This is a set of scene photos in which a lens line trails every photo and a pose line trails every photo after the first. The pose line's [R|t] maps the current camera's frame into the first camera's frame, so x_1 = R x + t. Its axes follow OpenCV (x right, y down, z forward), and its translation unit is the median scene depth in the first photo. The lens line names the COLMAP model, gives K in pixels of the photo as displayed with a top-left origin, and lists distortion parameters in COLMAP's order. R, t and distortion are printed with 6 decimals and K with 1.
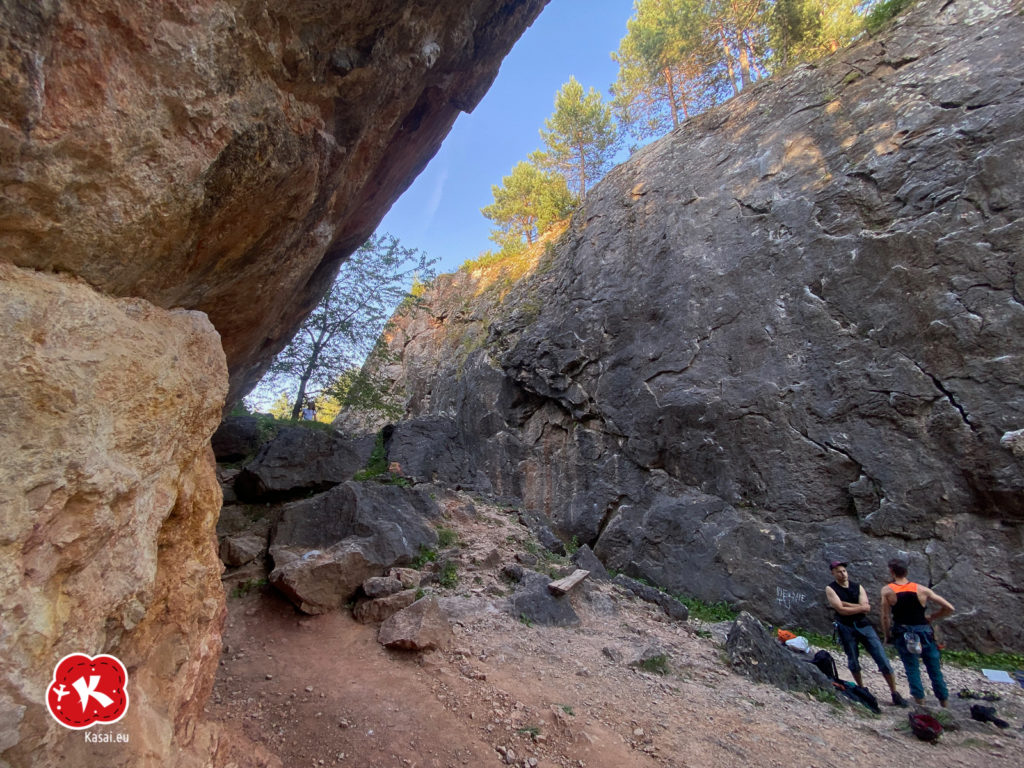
lens RADIAL K [[415.9, 0, 510.9], [0, 415.9, 381.1], [0, 0, 1]] dist [0.032214, -0.038355]
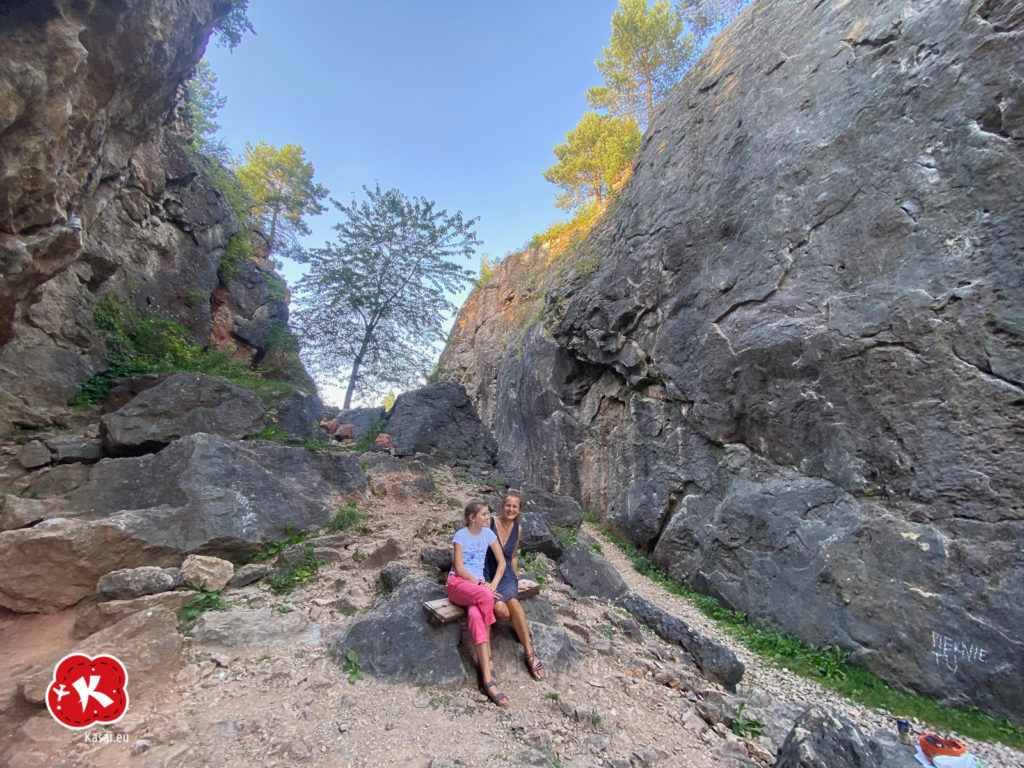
lens RADIAL K [[416.3, 0, 512.0], [0, 416.3, 384.0], [0, 0, 1]] dist [0.007785, -0.015792]
pose [[0.968168, -0.038474, -0.247326, 0.156076], [0.041119, 0.999139, 0.005534, 0.086064], [0.246900, -0.015527, 0.968916, 0.218146]]
